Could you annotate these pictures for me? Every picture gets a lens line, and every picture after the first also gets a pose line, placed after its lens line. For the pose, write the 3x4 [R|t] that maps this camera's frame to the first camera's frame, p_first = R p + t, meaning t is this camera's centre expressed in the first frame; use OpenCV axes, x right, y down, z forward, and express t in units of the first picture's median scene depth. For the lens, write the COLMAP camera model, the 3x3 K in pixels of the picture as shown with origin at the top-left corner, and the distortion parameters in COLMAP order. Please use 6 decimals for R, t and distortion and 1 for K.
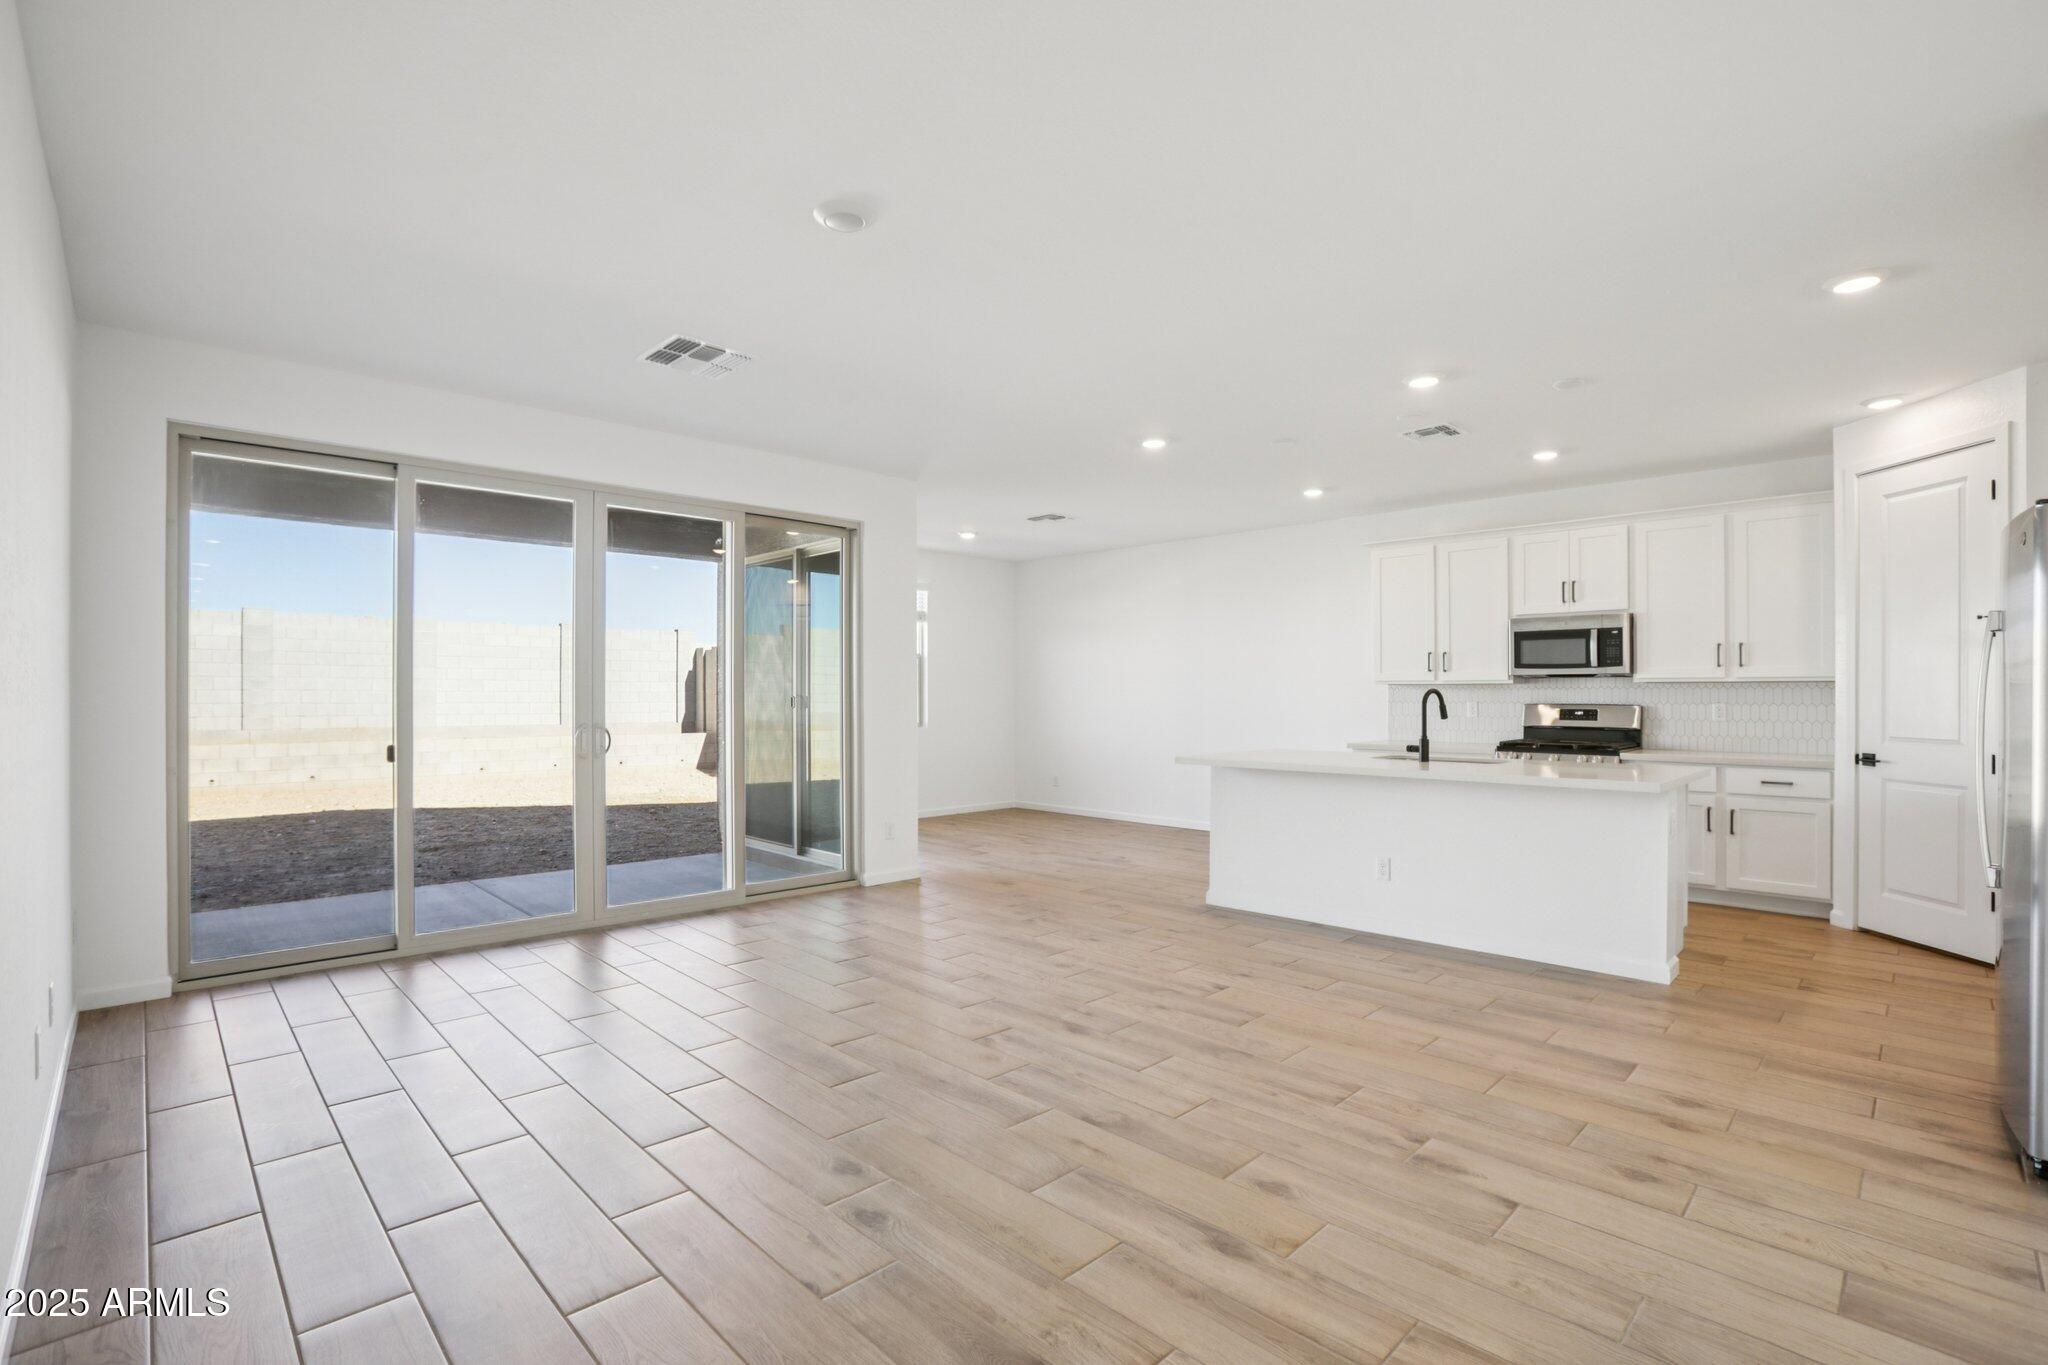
lens RADIAL K [[948.9, 0, 1036.0], [0, 948.9, 689.3], [0, 0, 1]] dist [-0.056204, 0.019750]
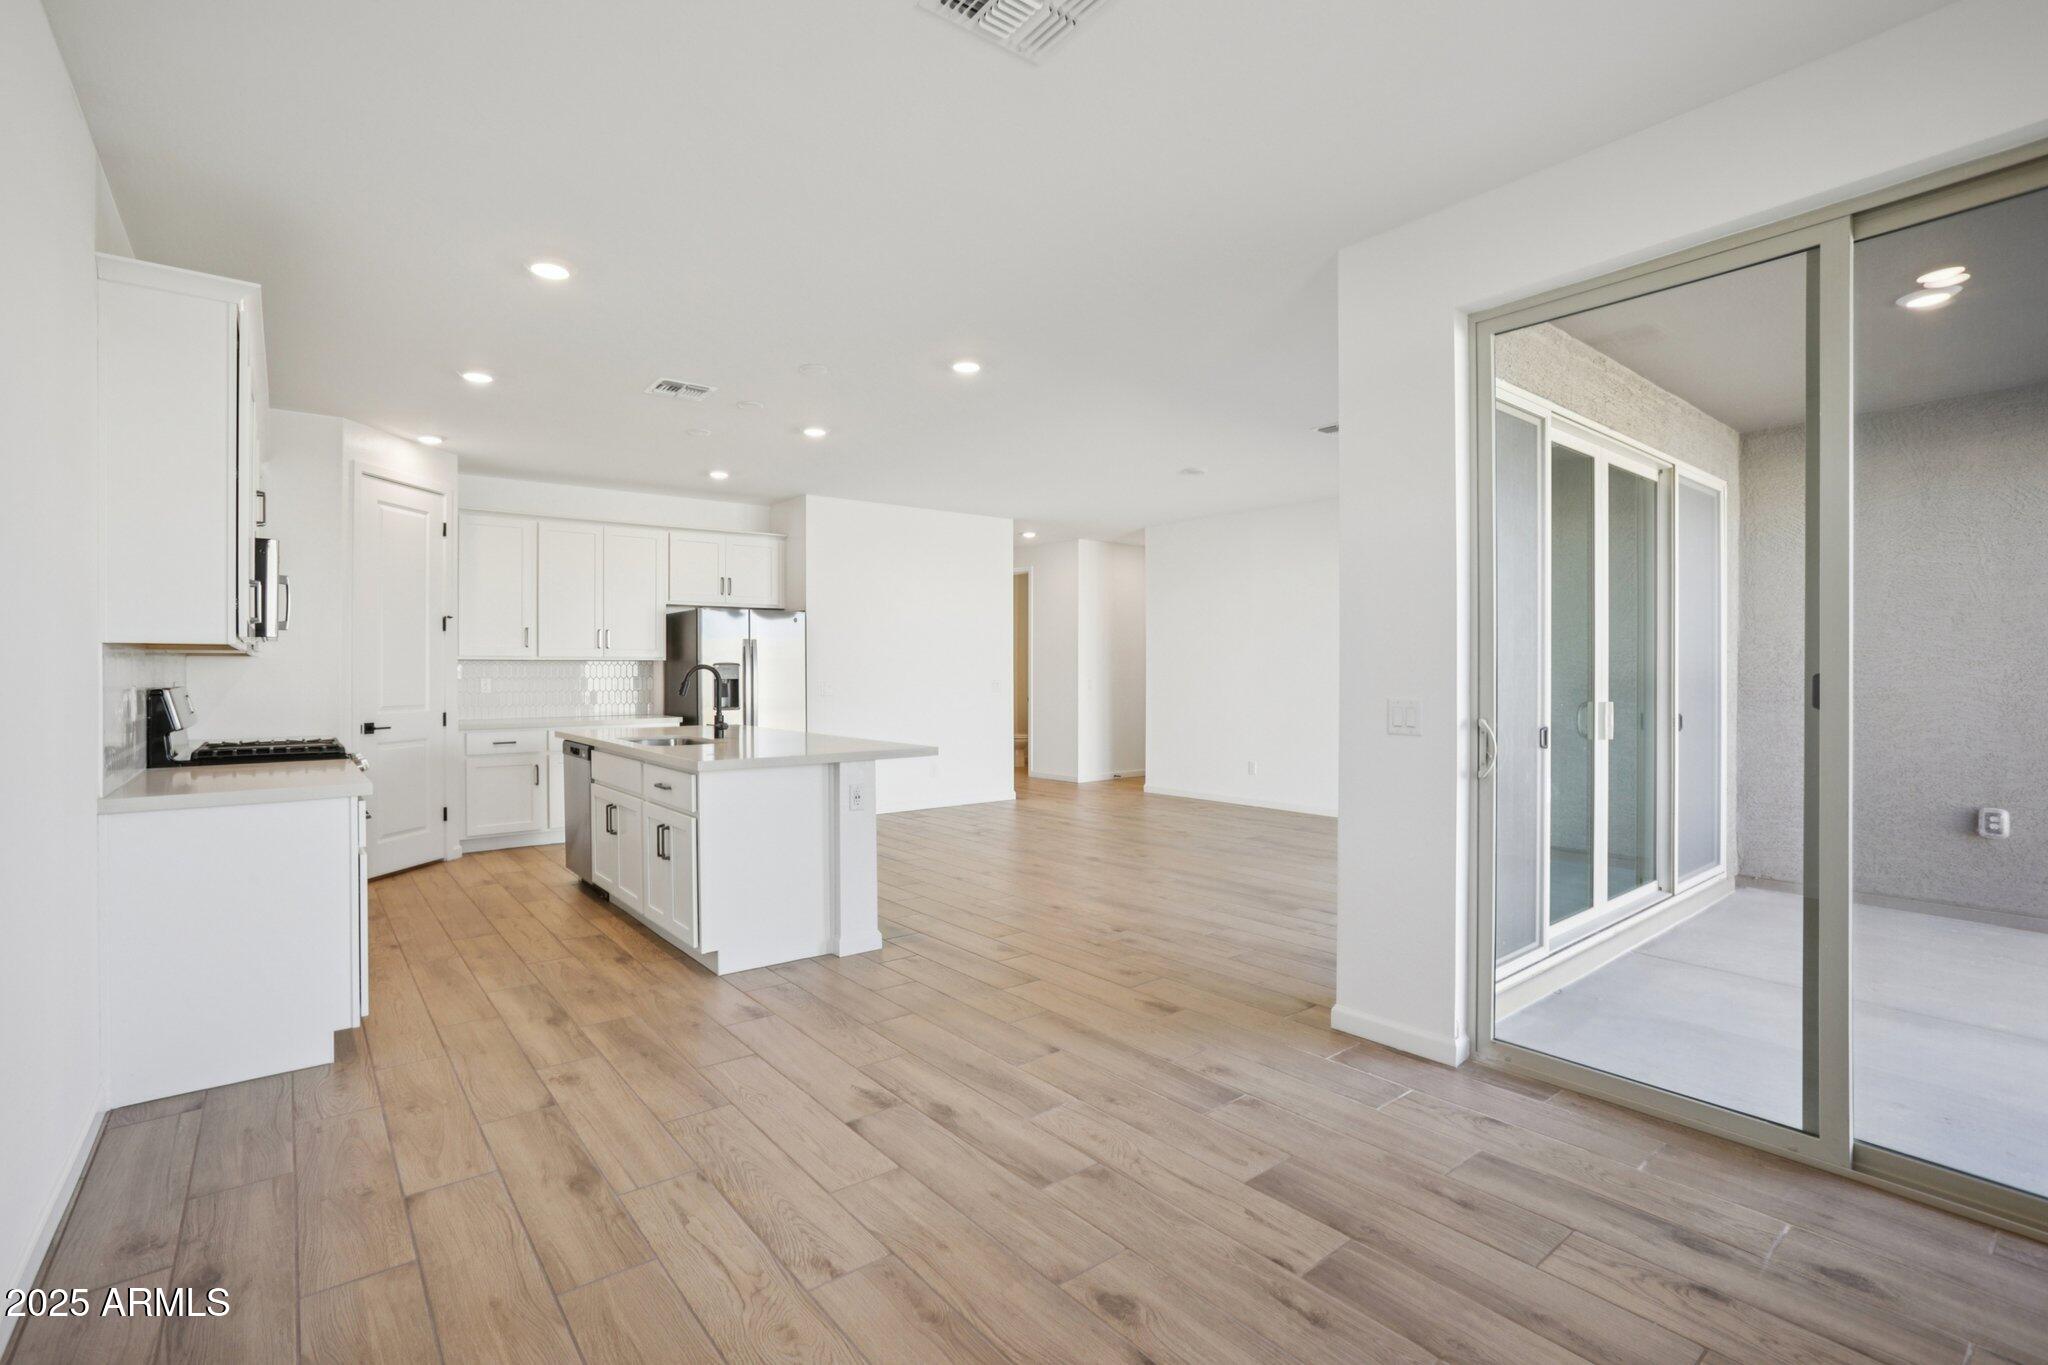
lens RADIAL K [[948.9, 0, 1012.5], [0, 948.9, 667.6], [0, 0, 1]] dist [-0.056204, 0.019750]
pose [[-0.992734, 0.001290, 0.120323, -0.016661], [0.000559, 0.999981, -0.006106, 0.008220], [-0.120329, -0.005995, -0.992716, 2.088416]]
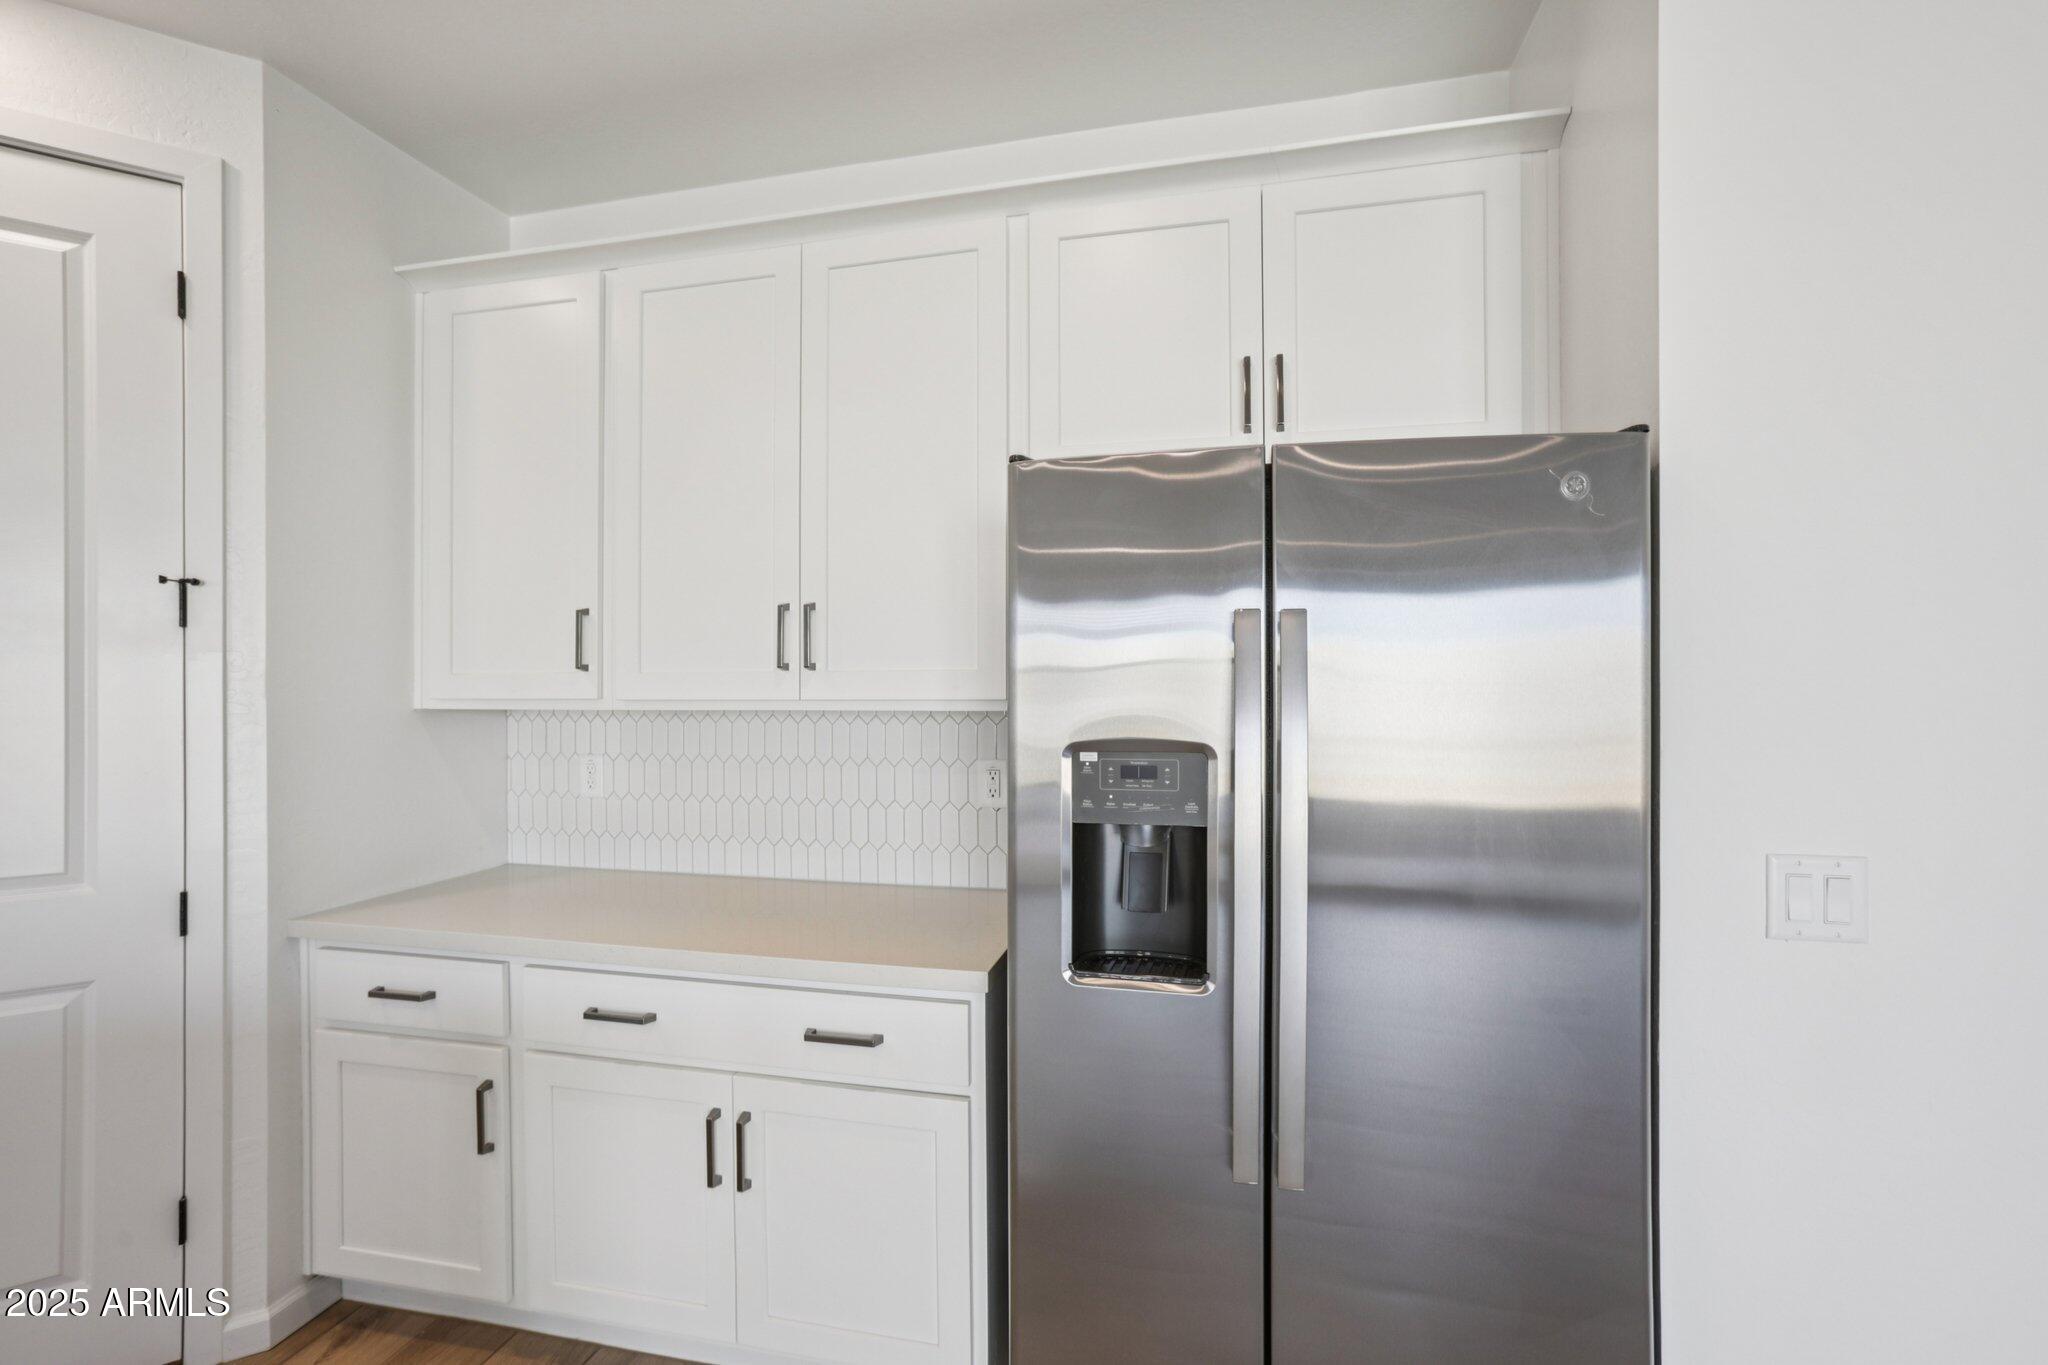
lens RADIAL K [[907.7, 0, 996.8], [0, 907.7, 692.6], [0, 0, 1]] dist [-0.007507, 0.000302]
pose [[-0.518871, -0.007971, 0.854815, 0.413236], [-0.001808, 0.999965, 0.008227, -0.026464], [-0.854851, 0.002723, -0.518867, 0.794479]]
